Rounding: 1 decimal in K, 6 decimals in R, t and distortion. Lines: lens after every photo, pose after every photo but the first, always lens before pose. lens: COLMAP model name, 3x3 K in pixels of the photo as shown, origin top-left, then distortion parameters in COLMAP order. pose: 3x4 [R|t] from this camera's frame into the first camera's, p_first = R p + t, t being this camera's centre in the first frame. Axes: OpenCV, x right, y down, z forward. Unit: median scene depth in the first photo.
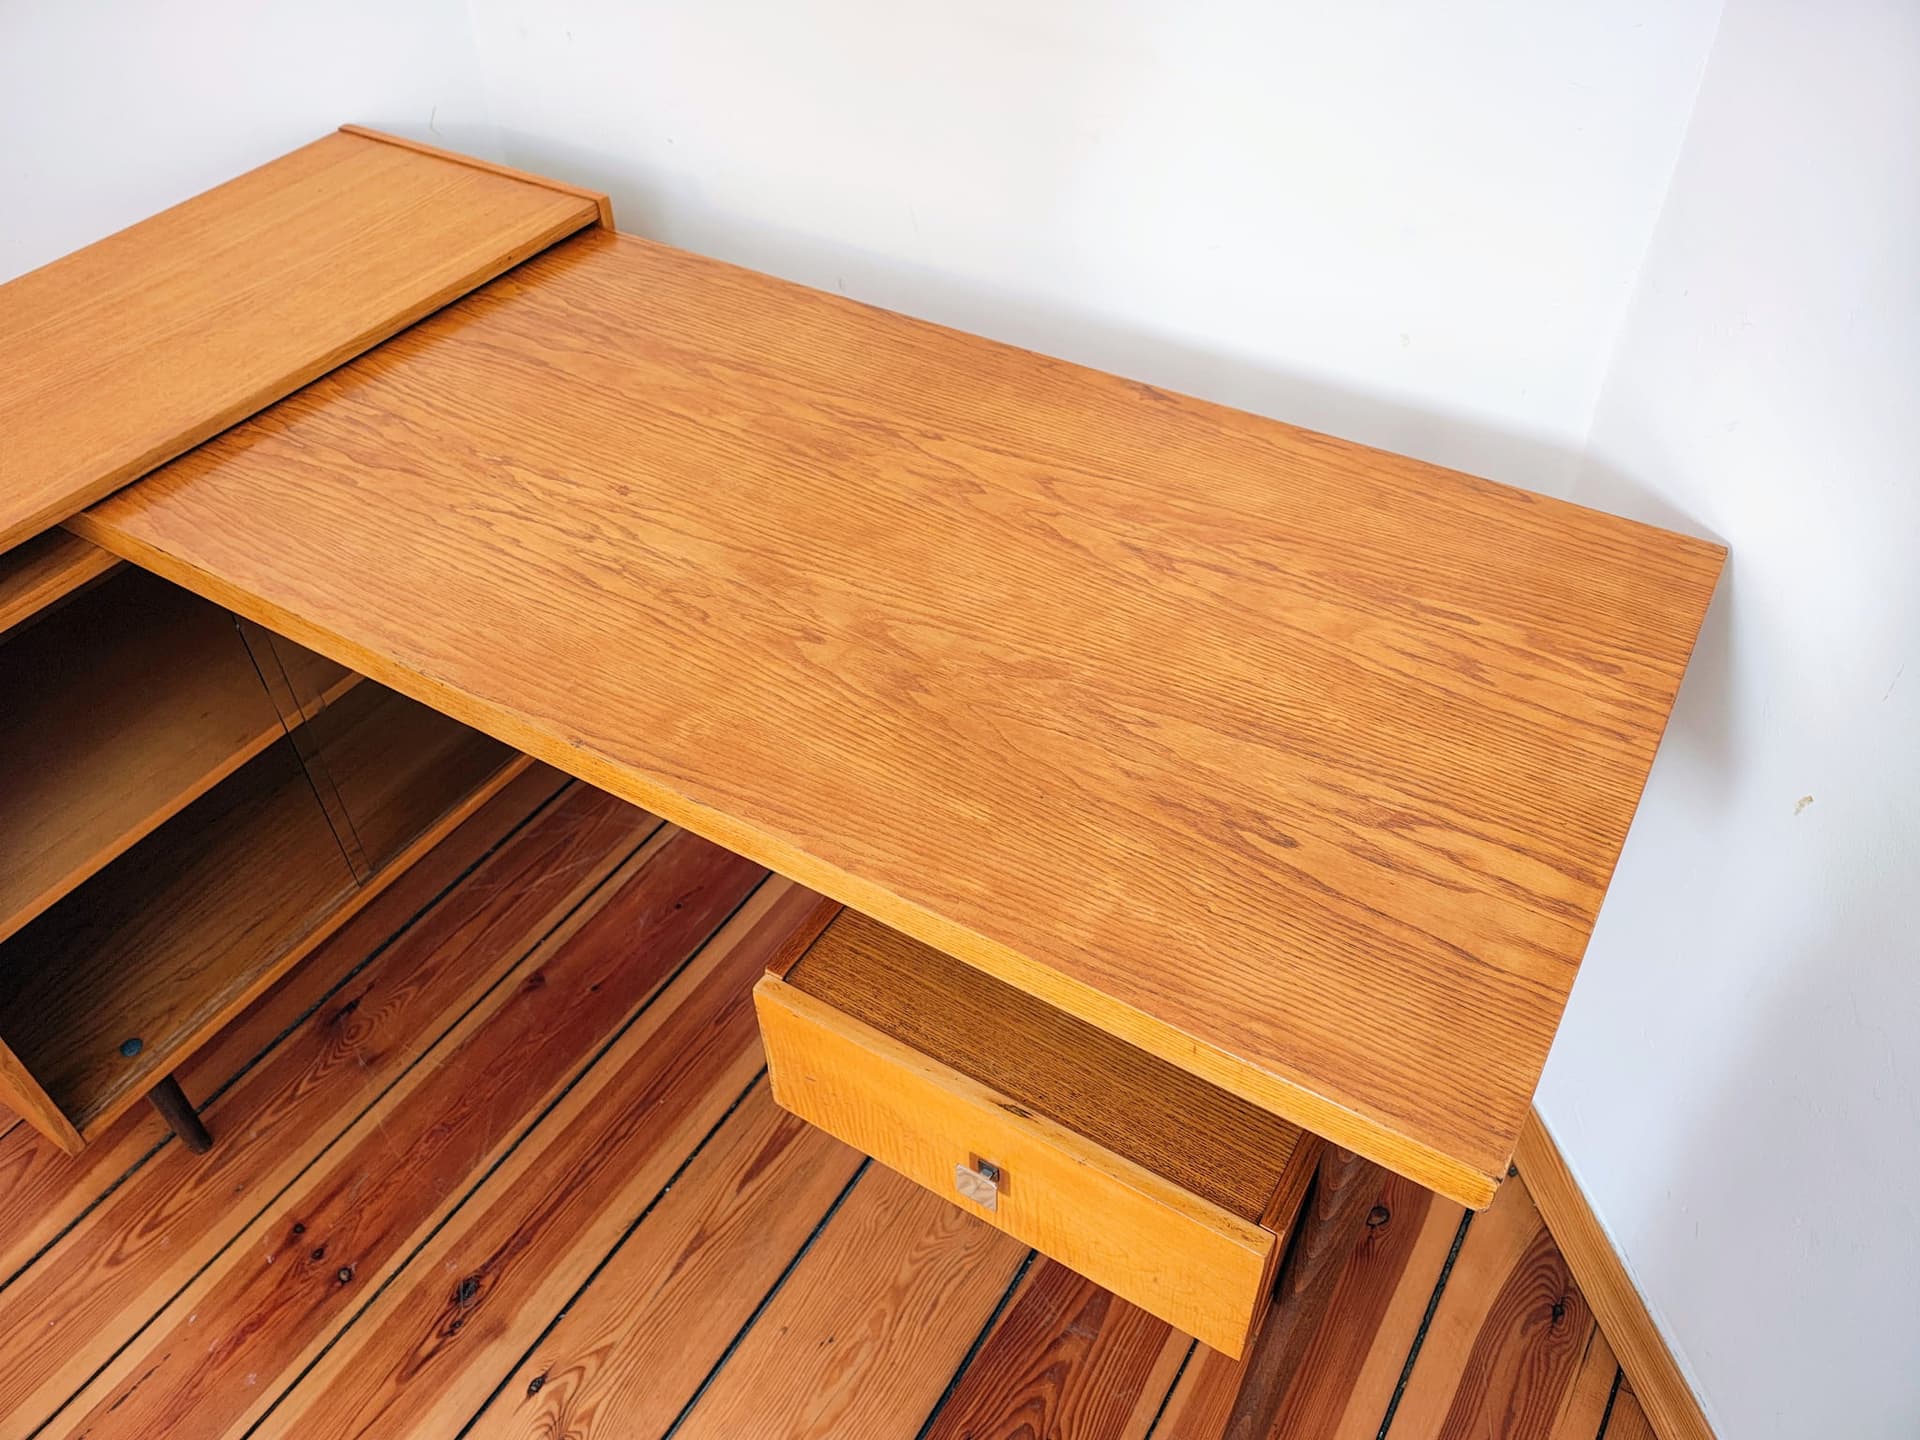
lens RADIAL K [[1424.6, 0, 968.7], [0, 1424.6, 734.0], [0, 0, 1]] dist [0.034606, -0.088253]
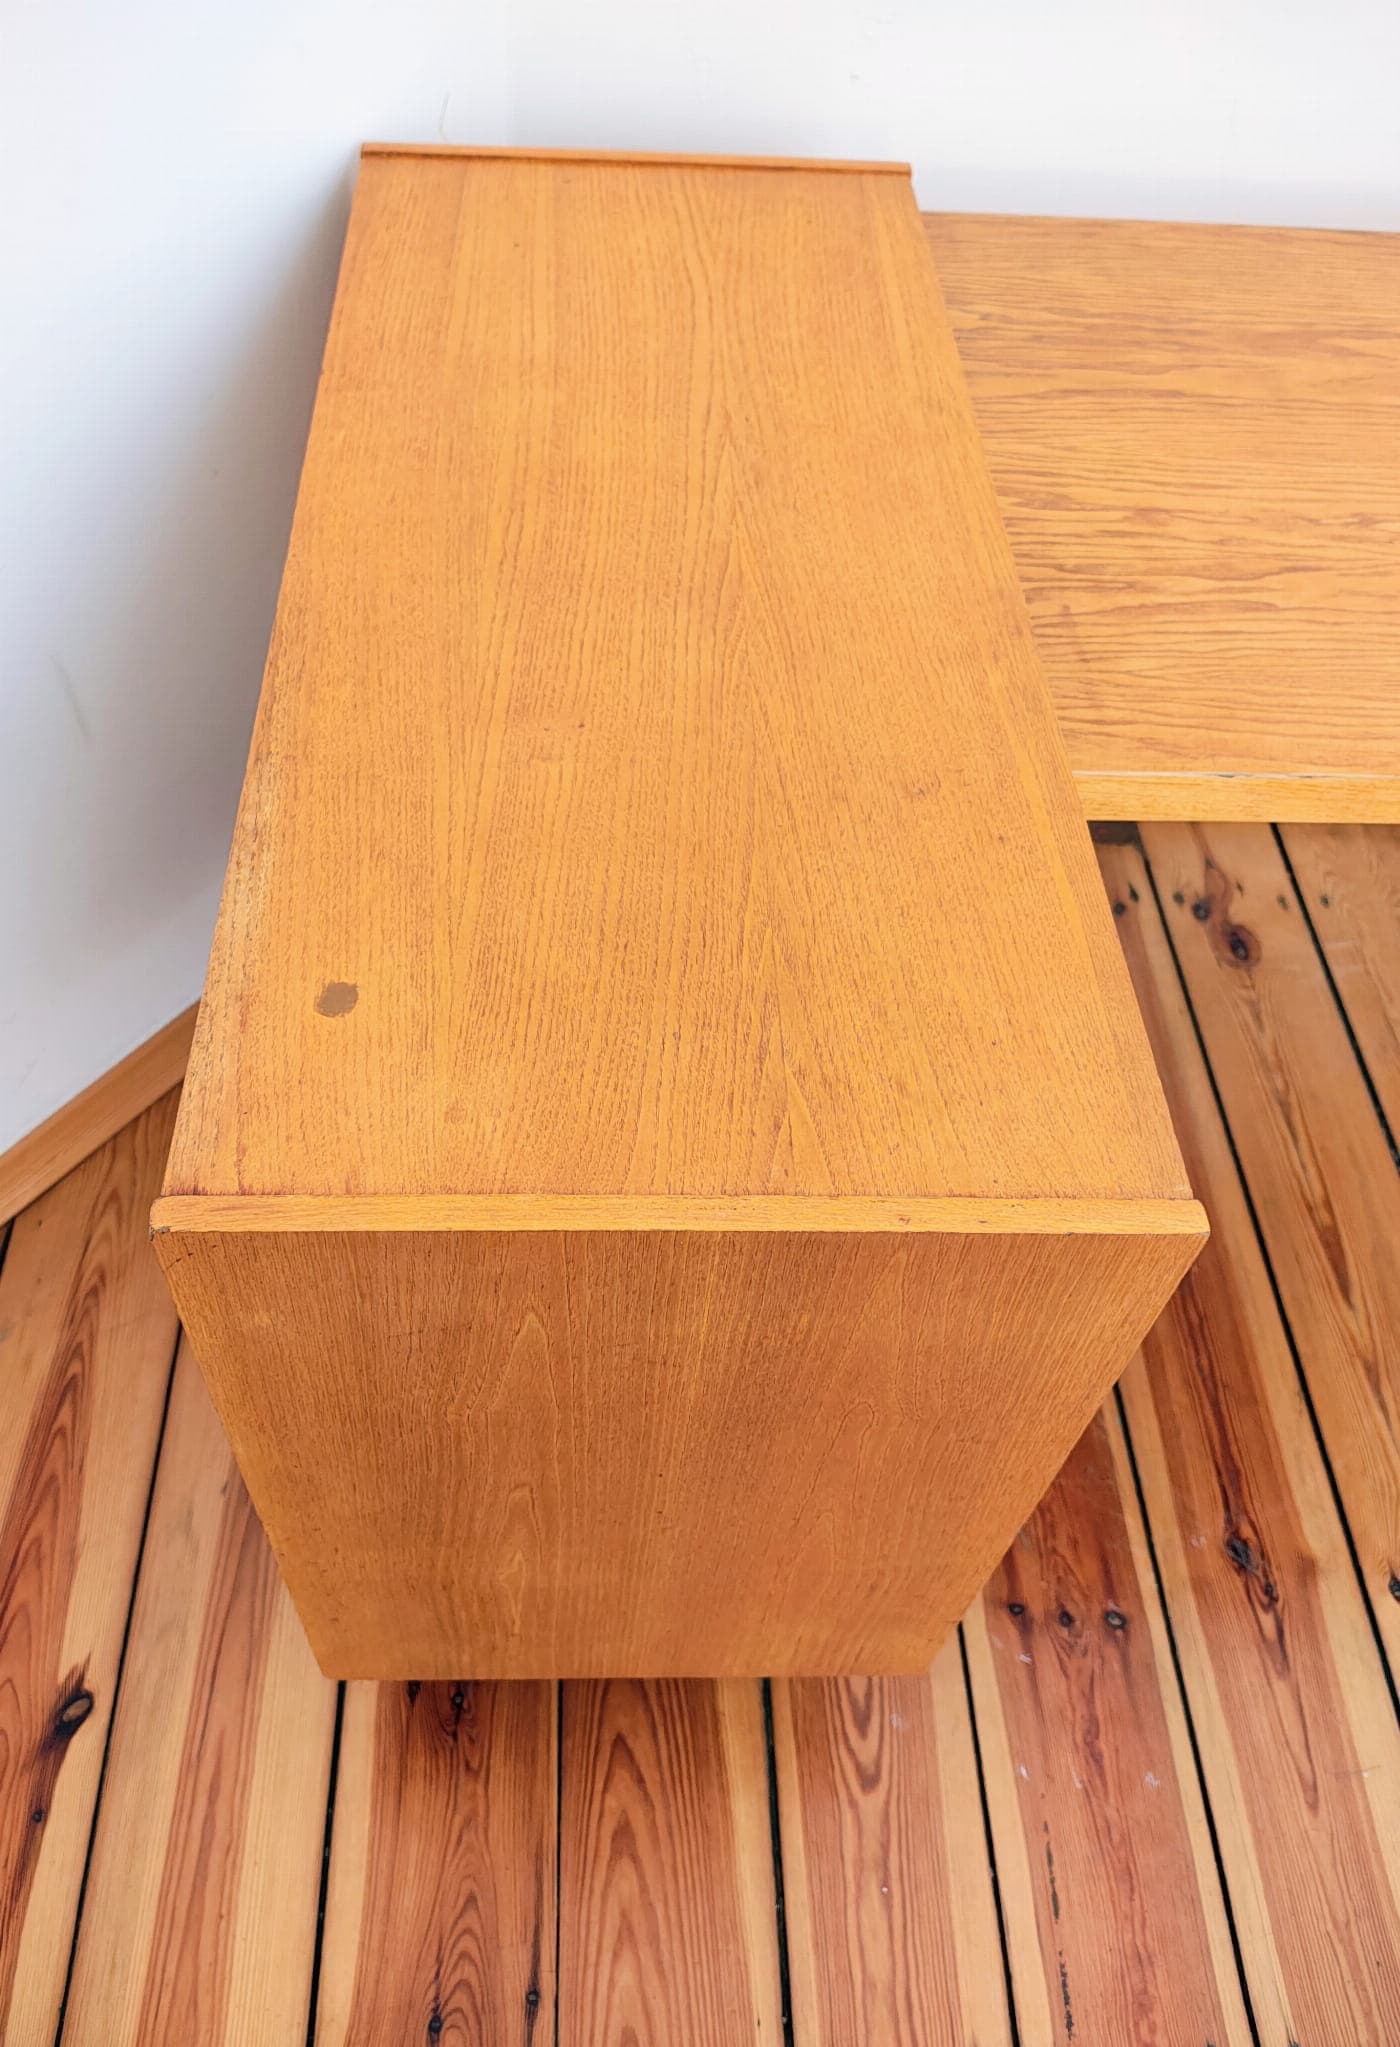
lens RADIAL K [[1572.3, 0, 612.6], [0, 1572.3, 1024.2], [0, 0, 1]] dist [0.005883, -0.043461]
pose [[0.841836, -0.400828, 0.361455, -0.885303], [0.338880, 0.913764, 0.224042, -0.225229], [-0.420087, -0.066117, 0.905072, 0.354040]]
